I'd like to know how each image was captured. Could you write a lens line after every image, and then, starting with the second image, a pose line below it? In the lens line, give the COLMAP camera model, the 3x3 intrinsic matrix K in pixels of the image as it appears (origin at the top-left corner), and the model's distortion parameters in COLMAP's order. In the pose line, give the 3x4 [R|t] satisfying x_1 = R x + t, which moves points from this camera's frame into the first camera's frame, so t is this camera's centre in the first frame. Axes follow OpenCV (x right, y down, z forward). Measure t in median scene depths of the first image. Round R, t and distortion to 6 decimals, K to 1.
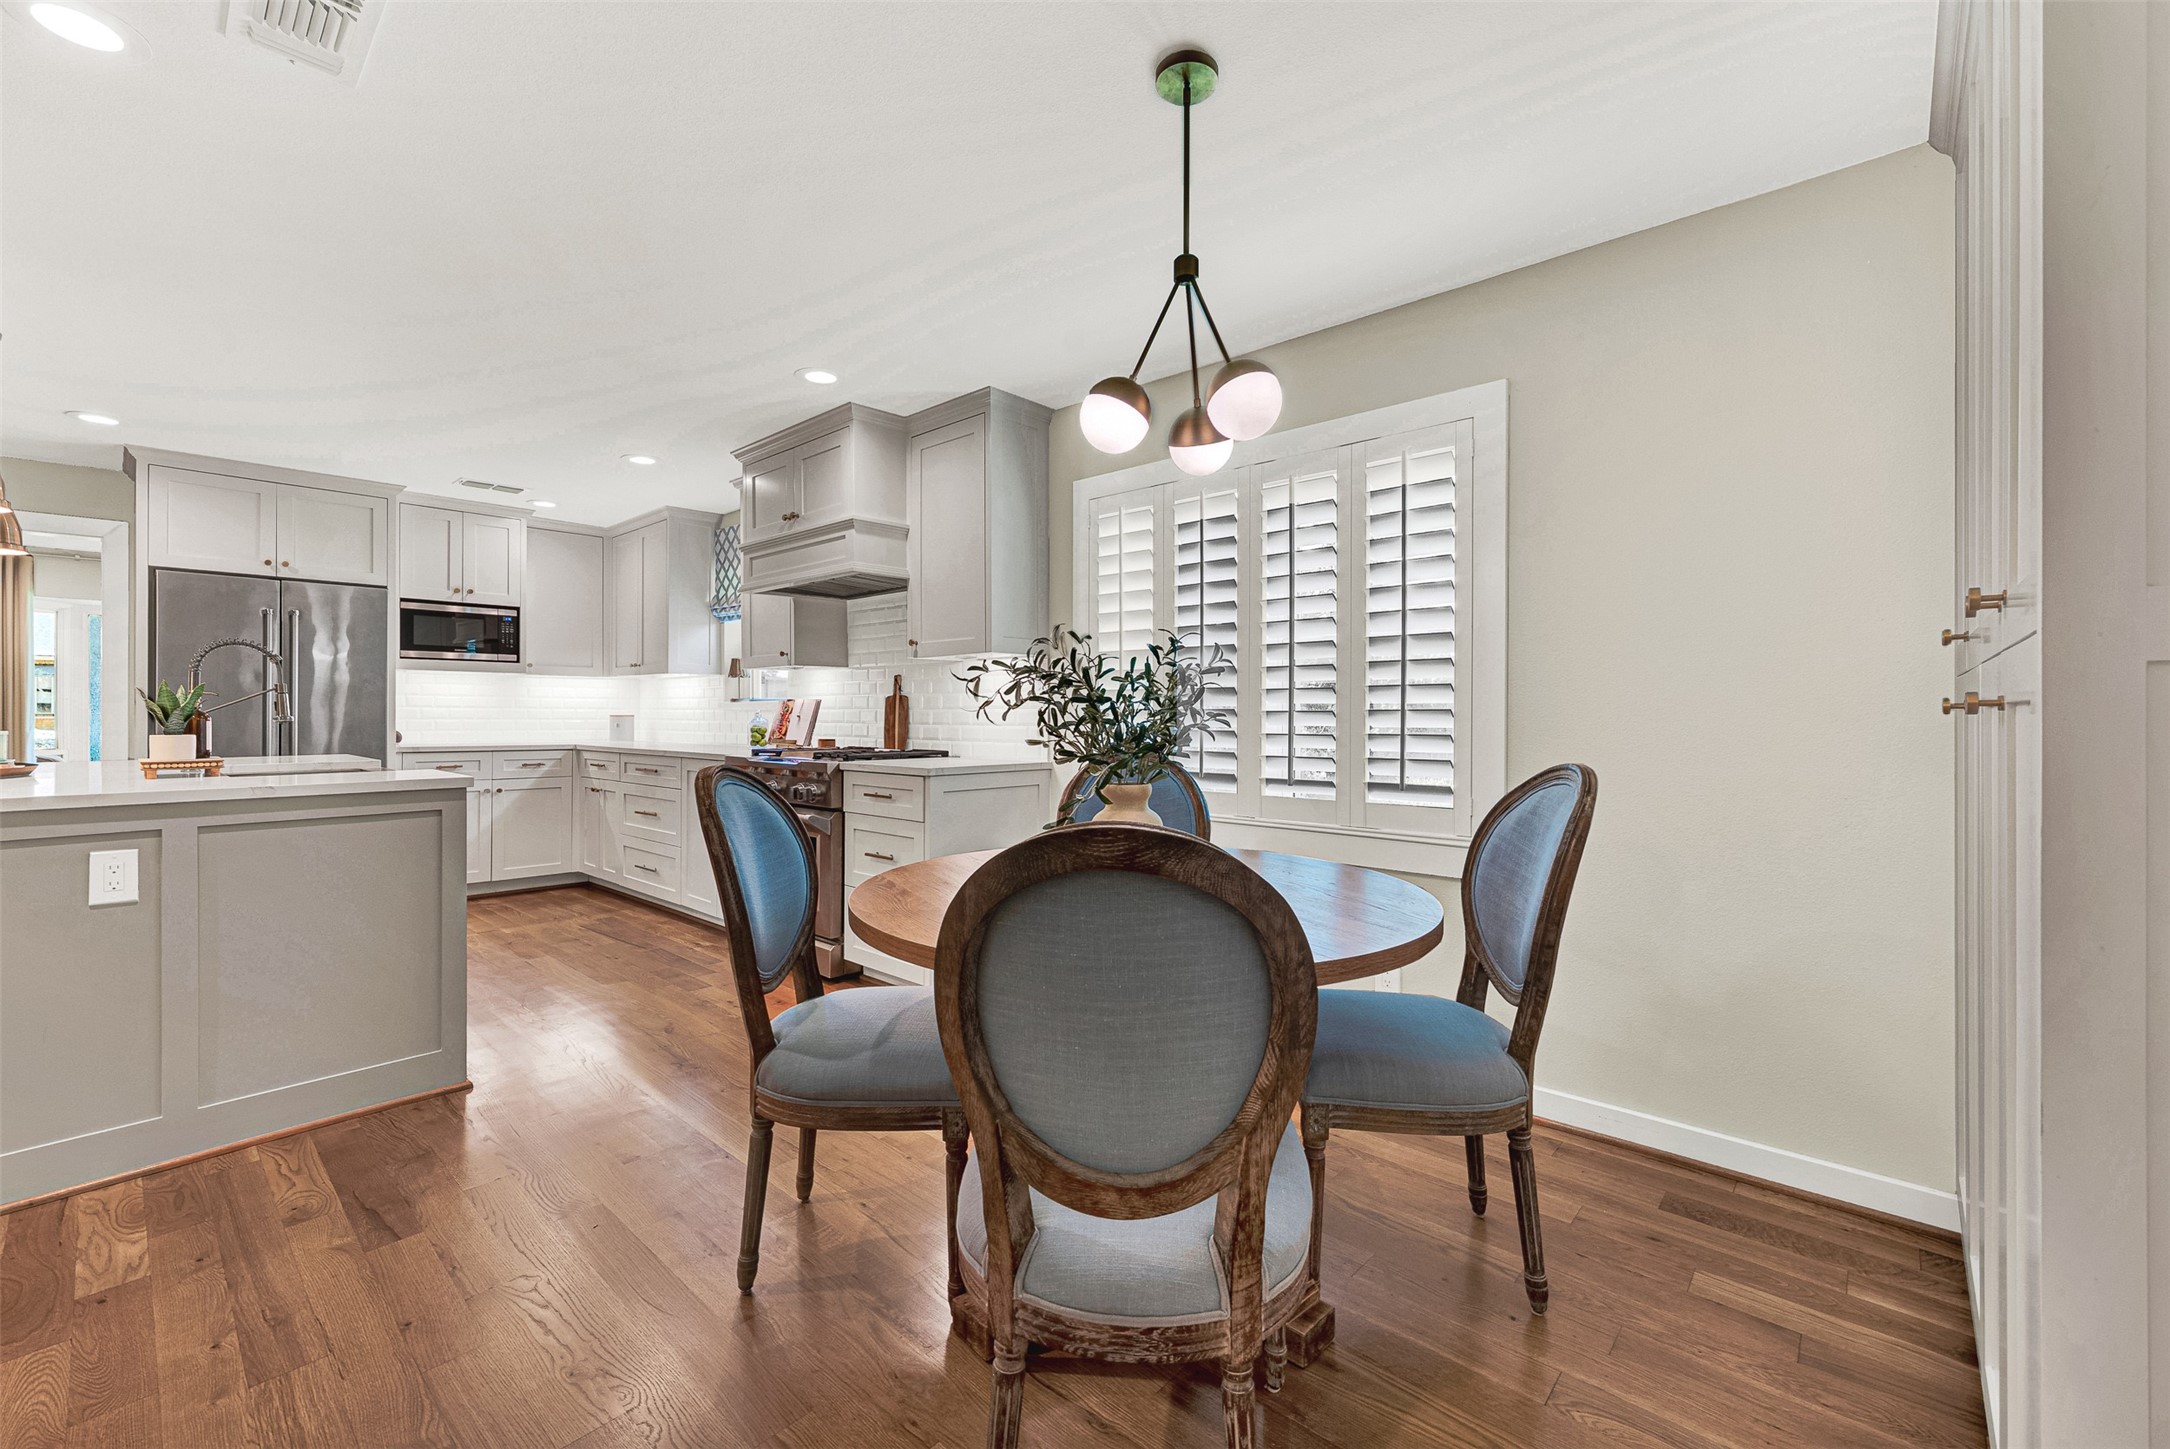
lens RADIAL K [[892.7, 0, 1081.5], [0, 892.7, 711.8], [0, 0, 1]] dist [-0.000775, -0.000147]
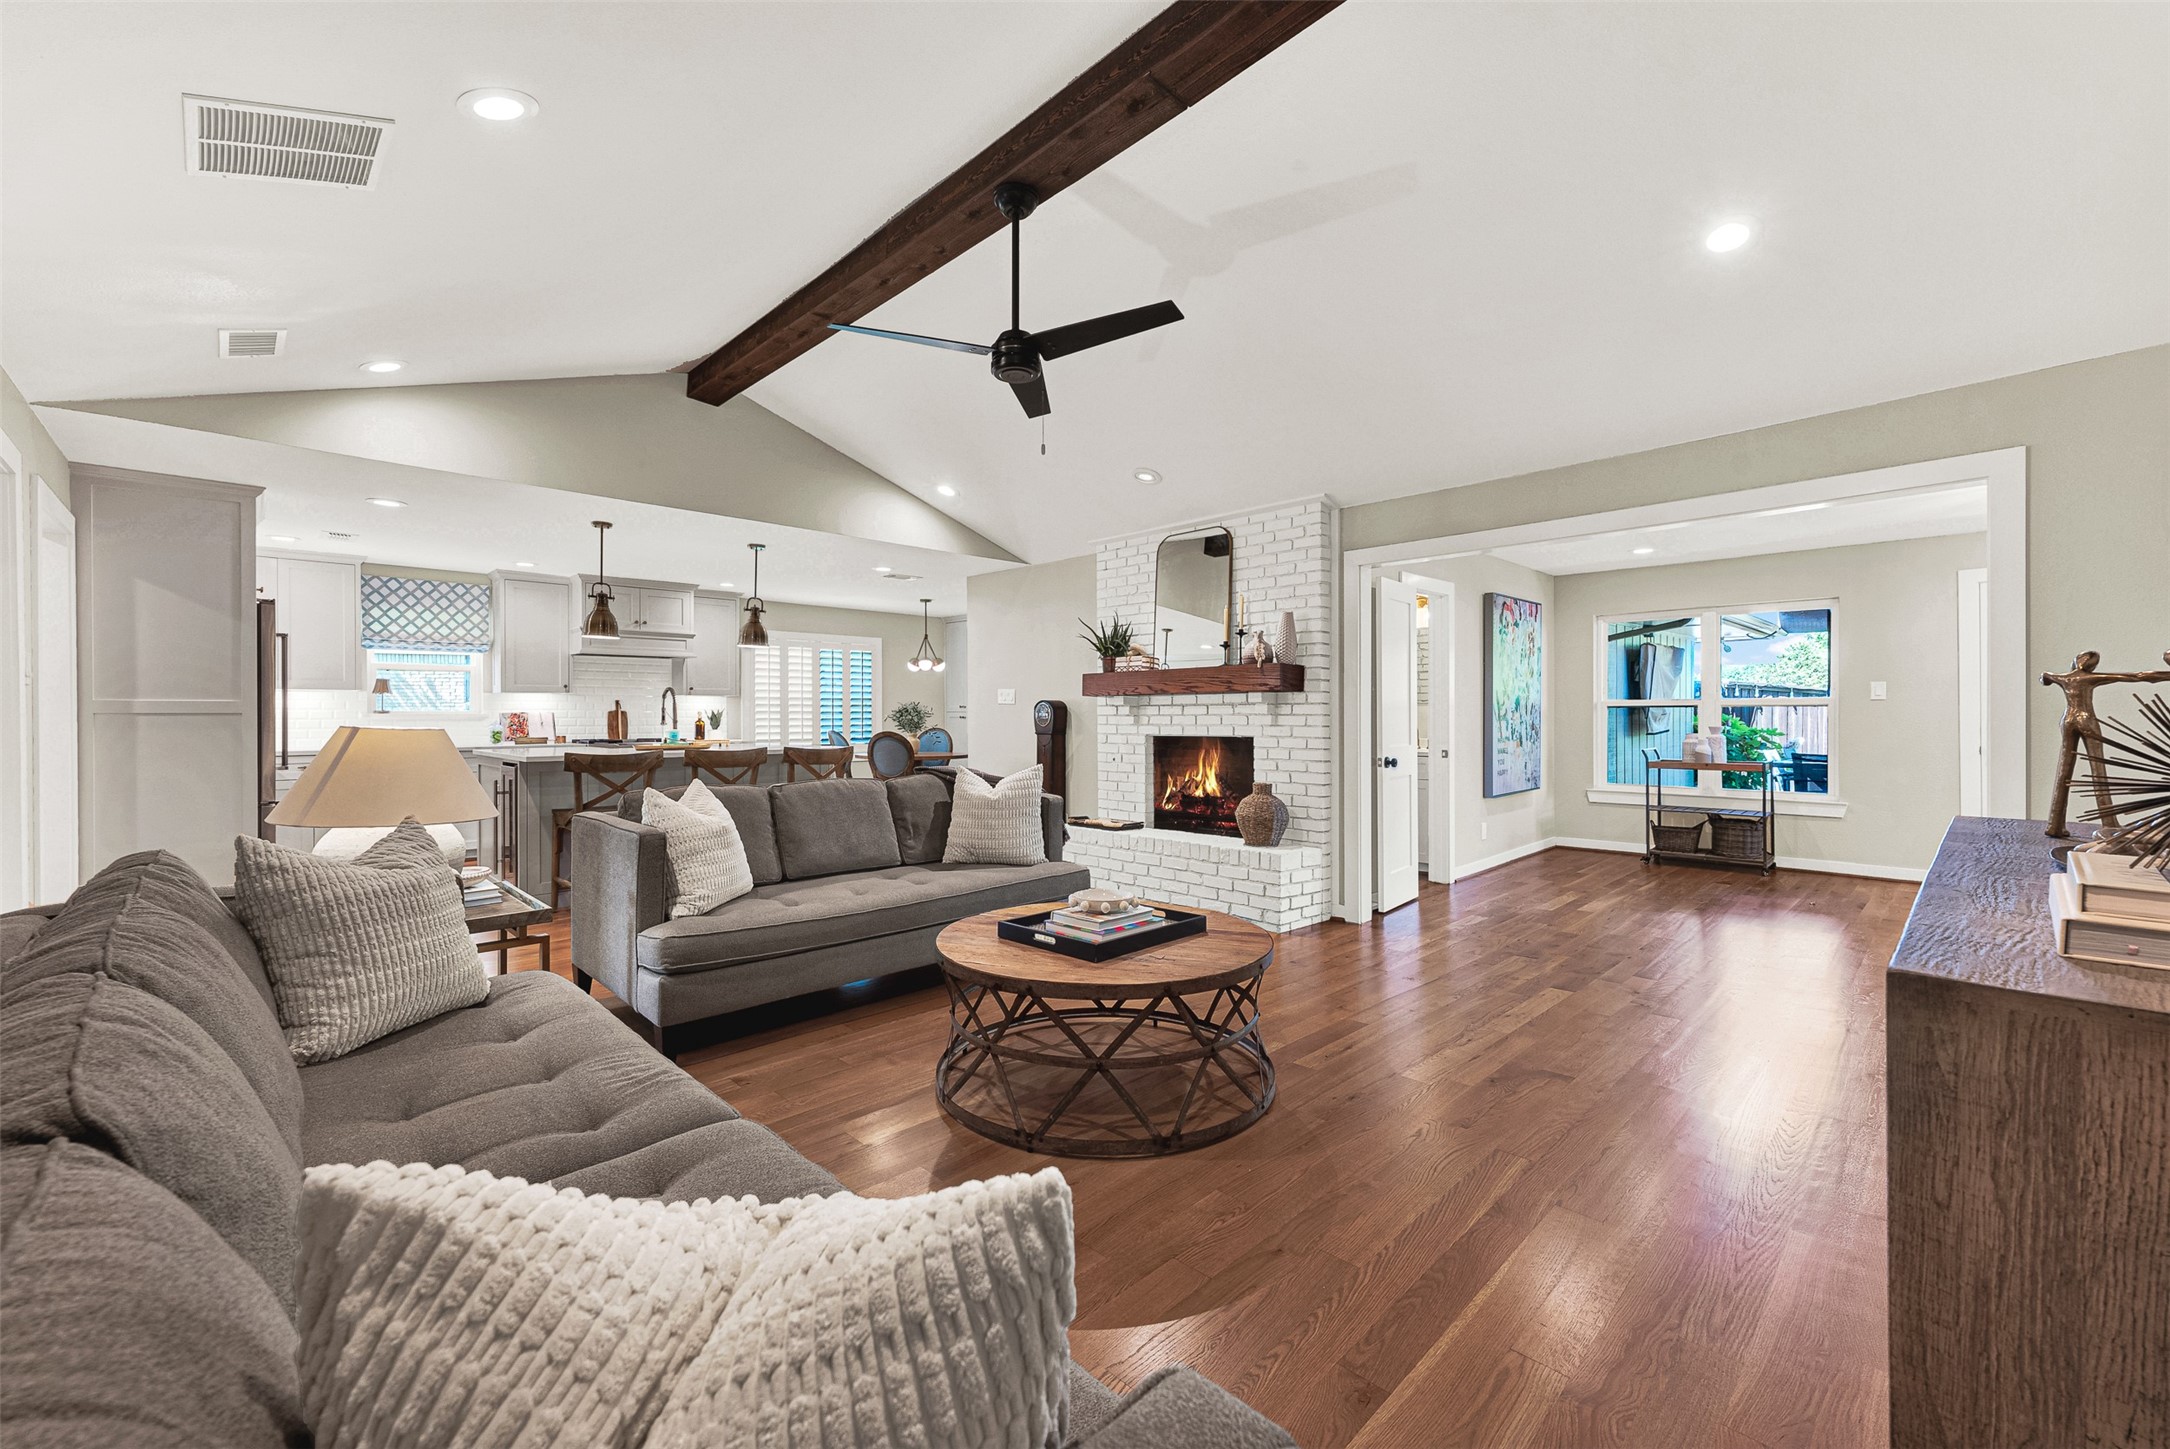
lens RADIAL K [[880.0, 0, 1082.9], [0, 880.0, 717.8], [0, 0, 1]] dist [-0.001069, -0.000160]
pose [[0.062223, -0.002350, 0.998060, -1.742619], [-0.000290, 0.999997, 0.002373, -0.007780], [-0.998062, -0.000437, 0.062222, -0.089183]]
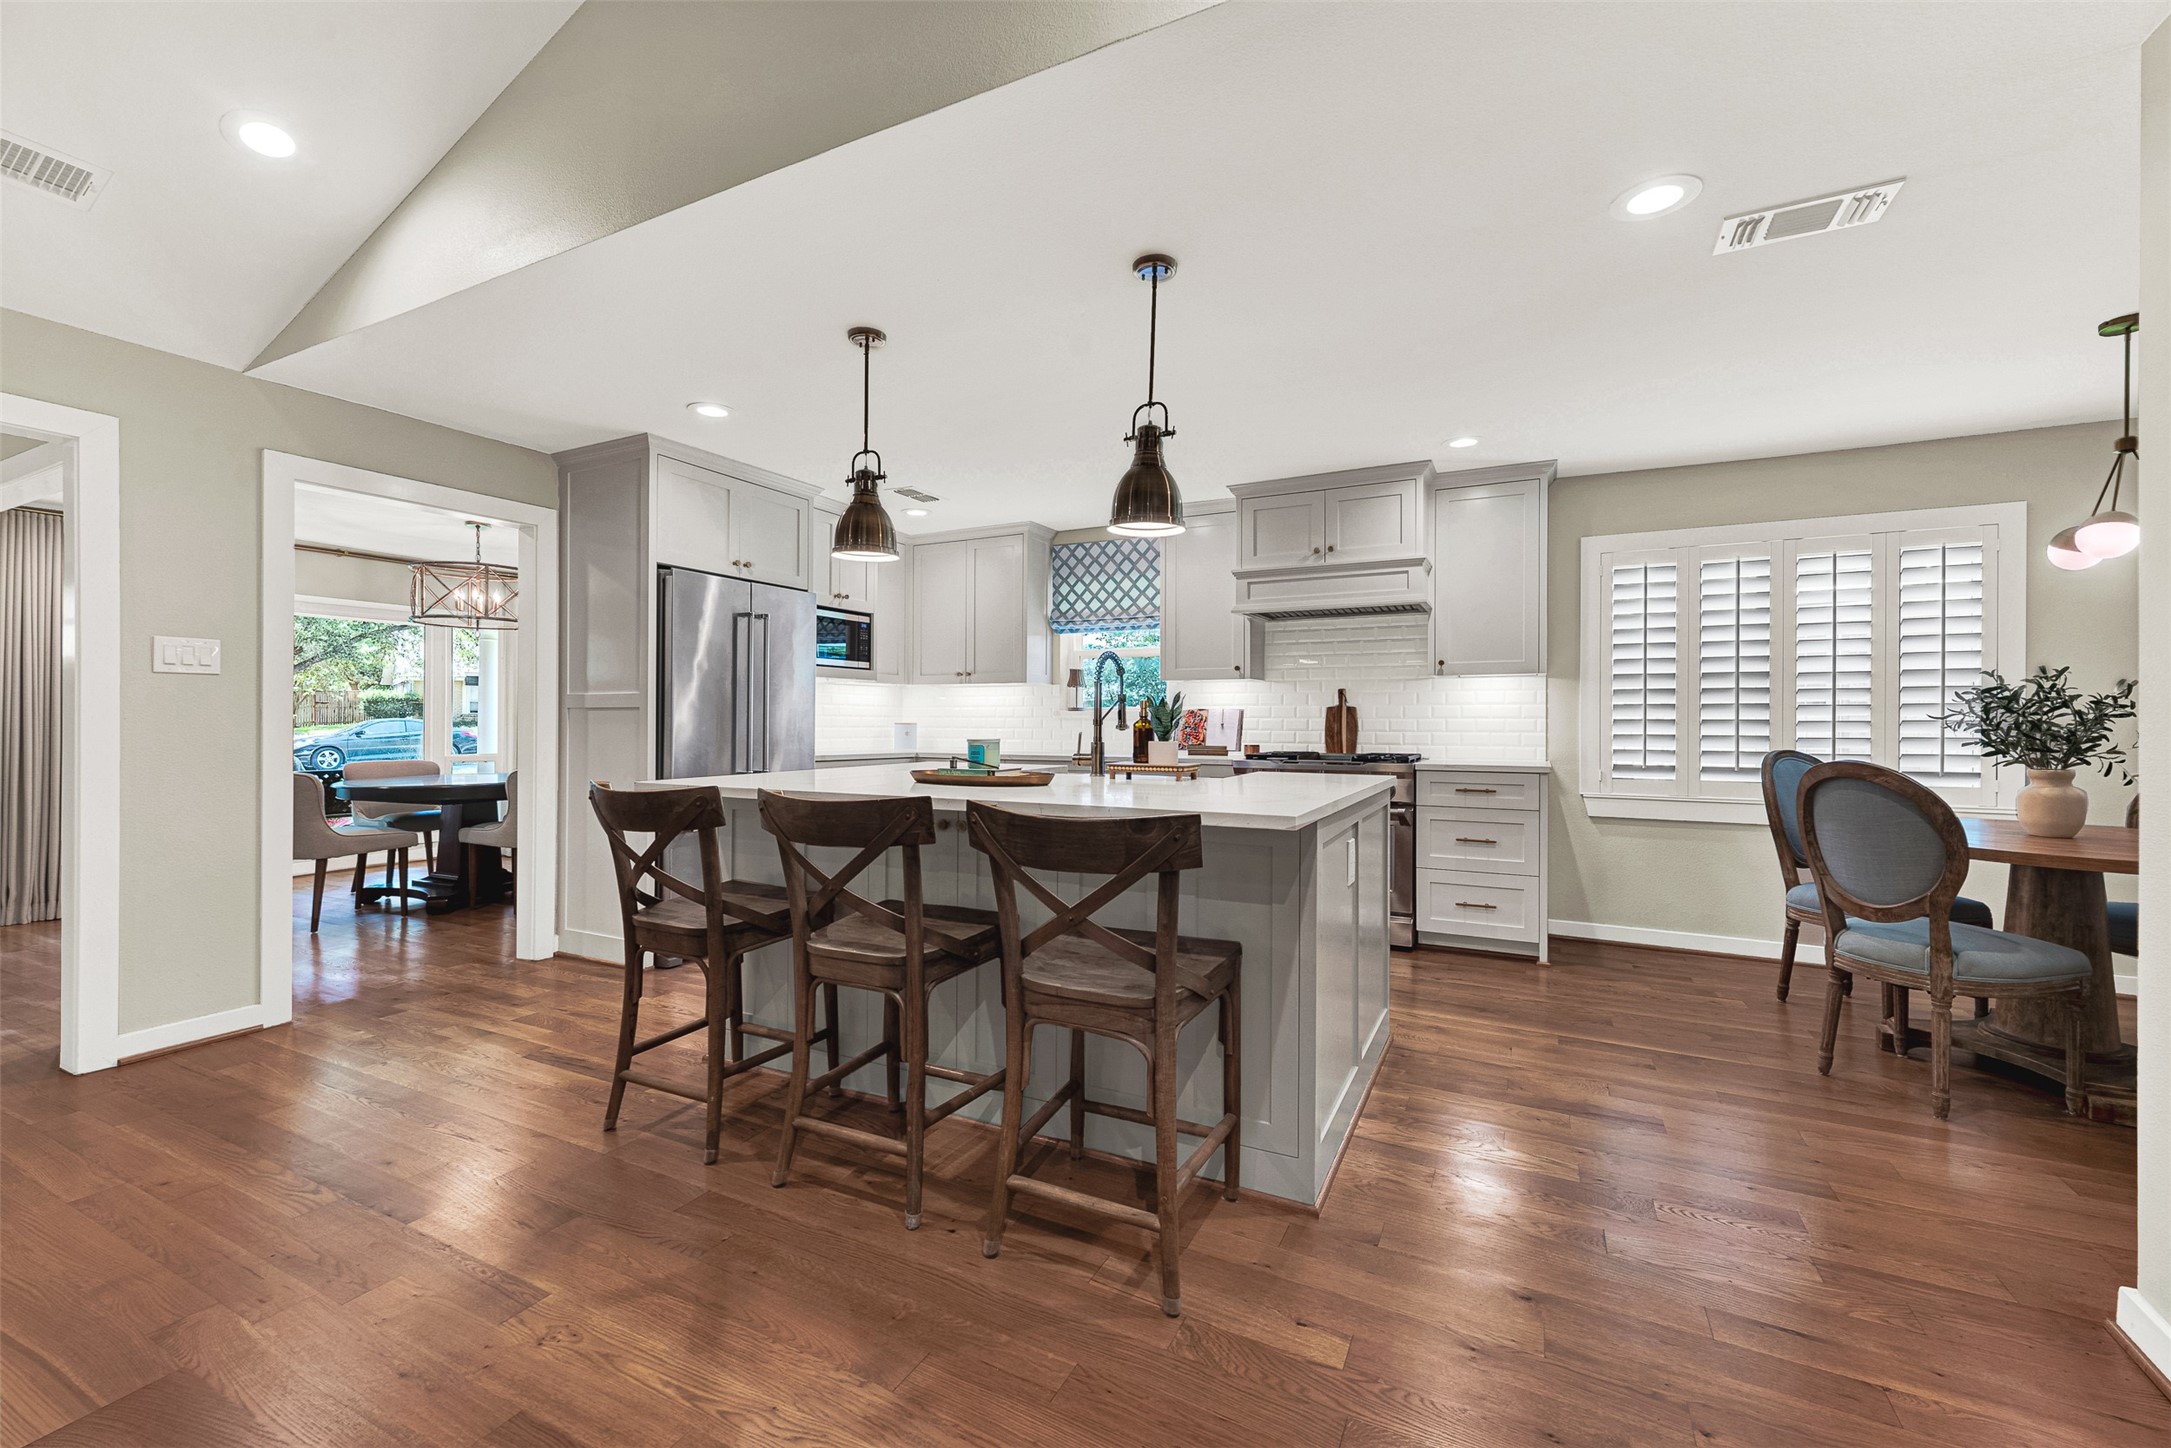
lens RADIAL K [[884.2, 0, 1085.5], [0, 884.2, 724.0], [0, 0, 1]] dist [0.000159, -0.000357]
pose [[0.964268, 0.000175, 0.264930, -0.717460], [-0.001915, 0.999978, 0.006309, -0.001920], [-0.264923, -0.006590, 0.964247, -0.010366]]
